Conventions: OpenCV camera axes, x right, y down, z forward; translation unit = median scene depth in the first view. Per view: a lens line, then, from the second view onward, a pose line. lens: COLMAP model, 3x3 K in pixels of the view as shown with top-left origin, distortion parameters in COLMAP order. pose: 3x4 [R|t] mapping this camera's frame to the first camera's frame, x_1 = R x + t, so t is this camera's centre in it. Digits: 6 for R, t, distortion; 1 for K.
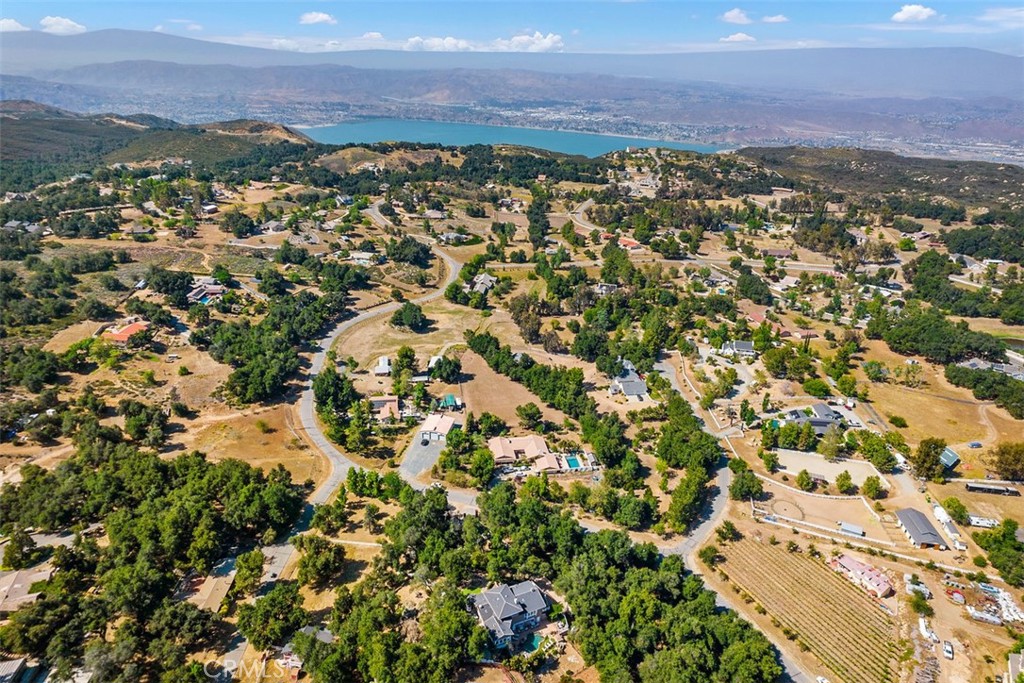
lens RADIAL K [[661.4, 0, 512.0], [0, 661.4, 341.5], [0, 0, 1]] dist [-0.097725, 0.080801]
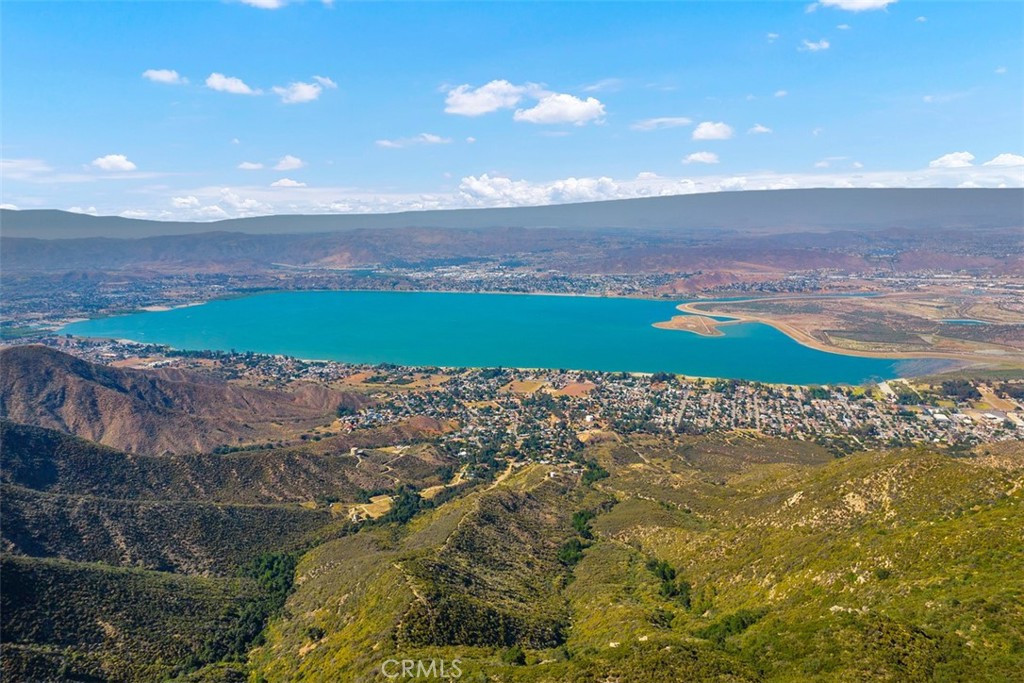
lens RADIAL K [[661.4, 0, 512.0], [0, 661.4, 341.5], [0, 0, 1]] dist [-0.097725, 0.080801]
pose [[0.988327, -0.072844, 0.133801, -0.005055], [0.100331, 0.972139, -0.211848, -0.056867], [-0.114642, 0.222799, 0.968100, 0.137401]]
